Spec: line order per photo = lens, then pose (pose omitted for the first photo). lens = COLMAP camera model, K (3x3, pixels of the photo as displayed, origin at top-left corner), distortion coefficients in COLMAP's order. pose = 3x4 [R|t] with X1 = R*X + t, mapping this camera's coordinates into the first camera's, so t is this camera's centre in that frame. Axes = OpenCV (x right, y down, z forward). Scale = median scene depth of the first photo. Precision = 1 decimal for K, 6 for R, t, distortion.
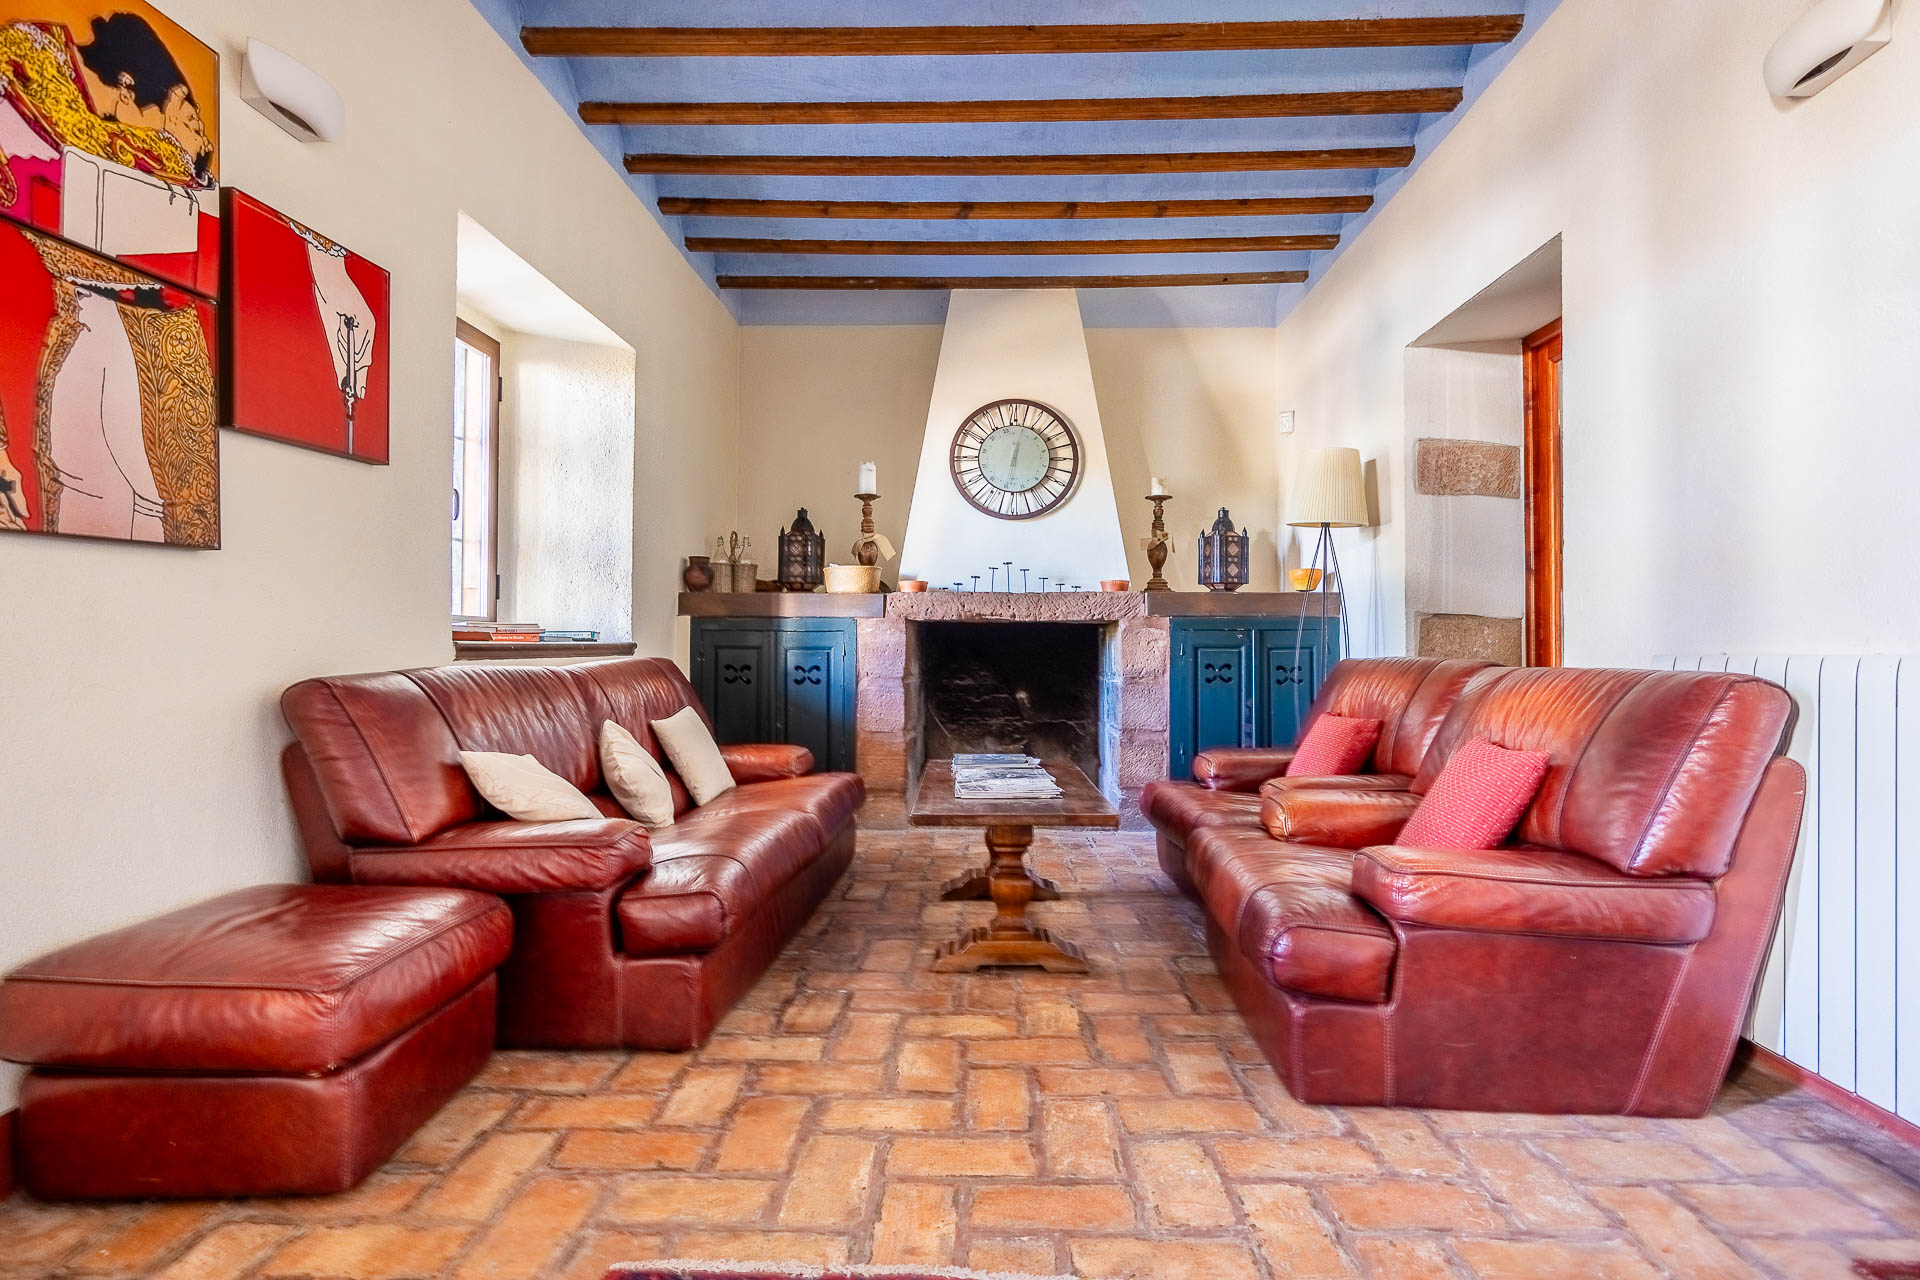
lens RADIAL K [[968.0, 0, 960.6], [0, 968.0, 636.5], [0, 0, 1]] dist [-0.003347, -0.000453]
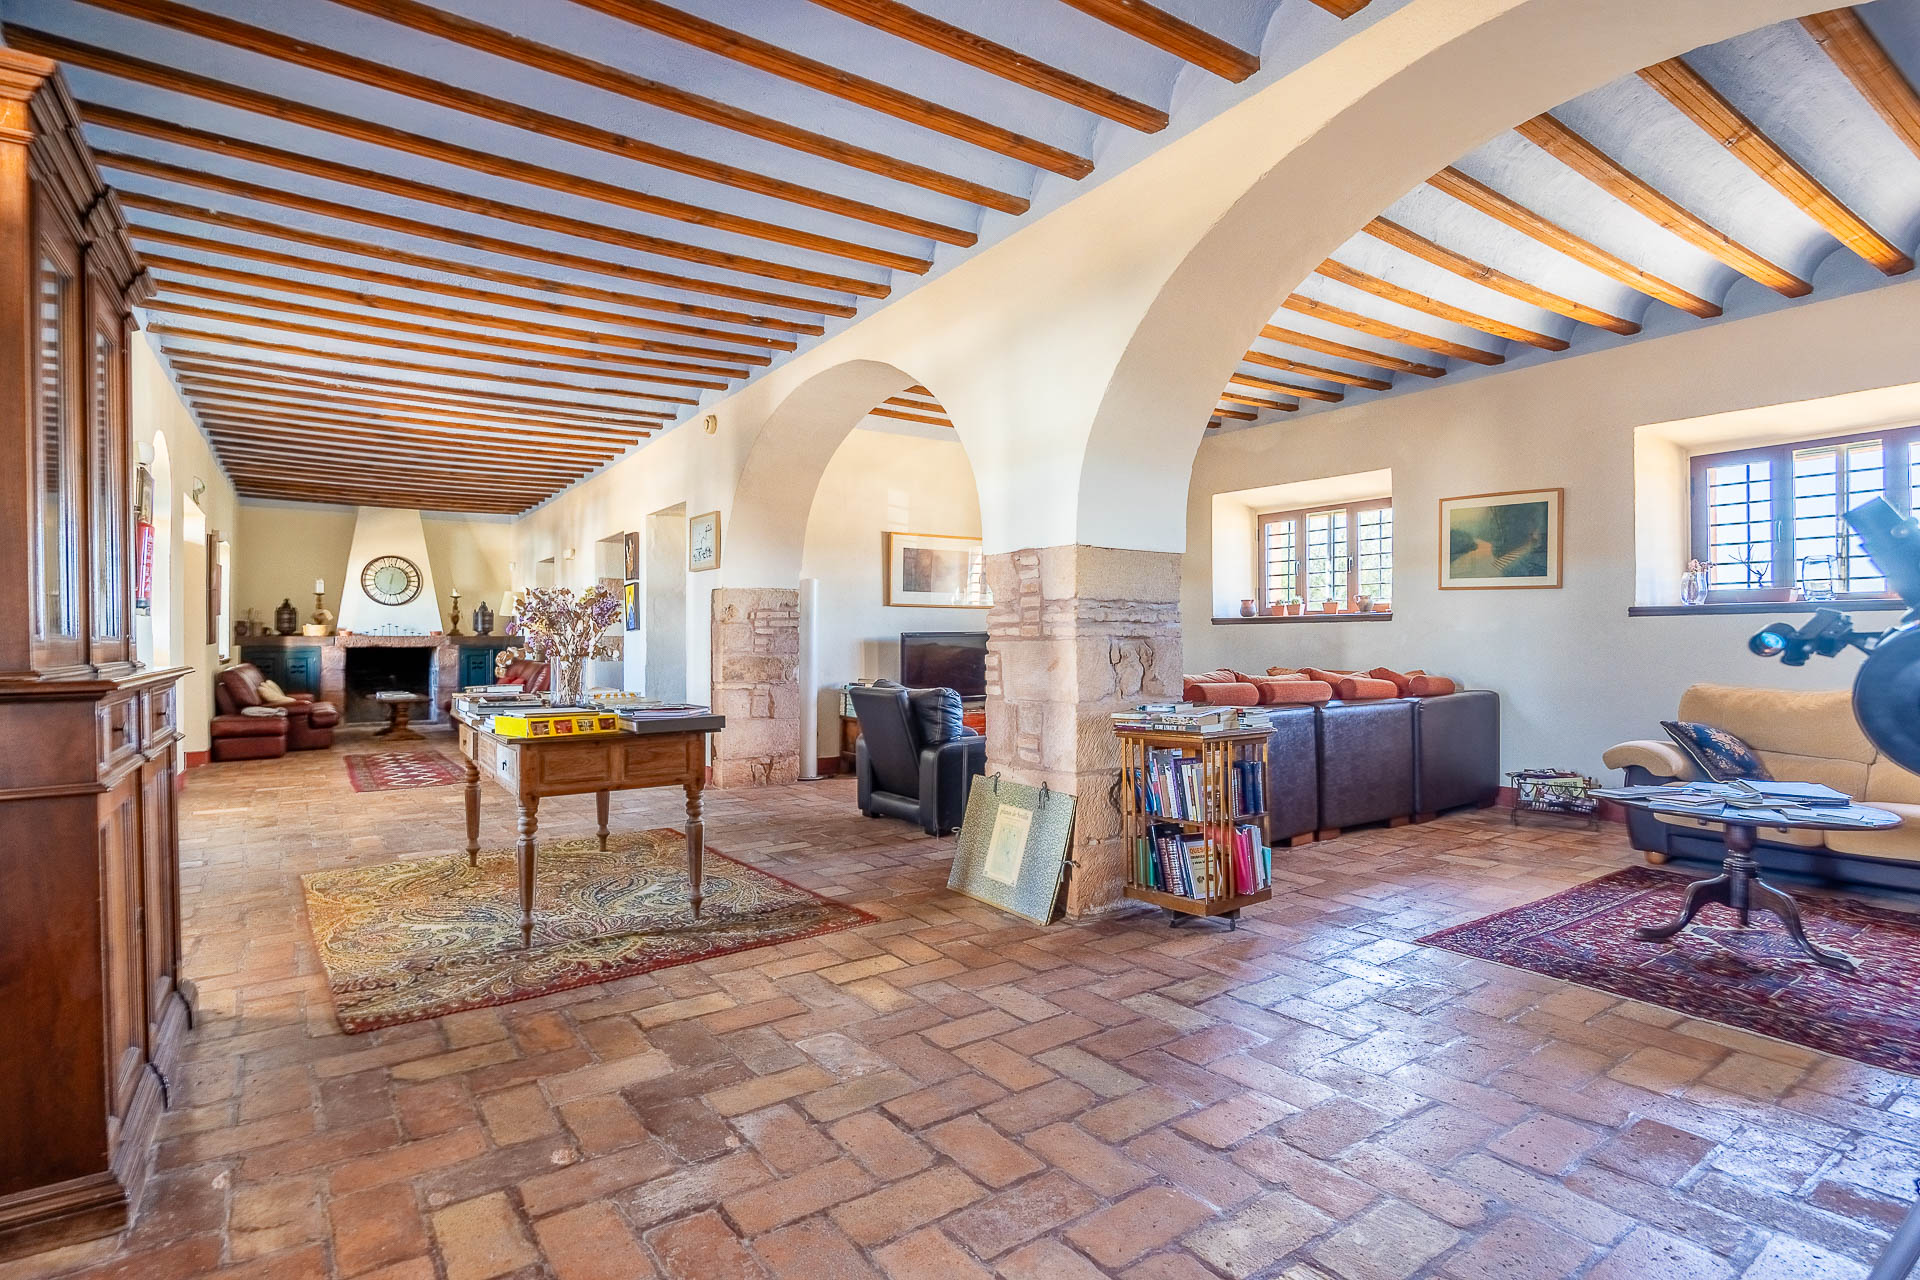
lens RADIAL K [[968.0, 0, 964.5], [0, 968.0, 632.6], [0, 0, 1]] dist [-0.003347, -0.000453]
pose [[0.797454, 0.000159, 0.603379, -0.273809], [-0.005394, 0.999962, 0.006866, -0.076920], [-0.603355, -0.008730, 0.797425, -1.912662]]
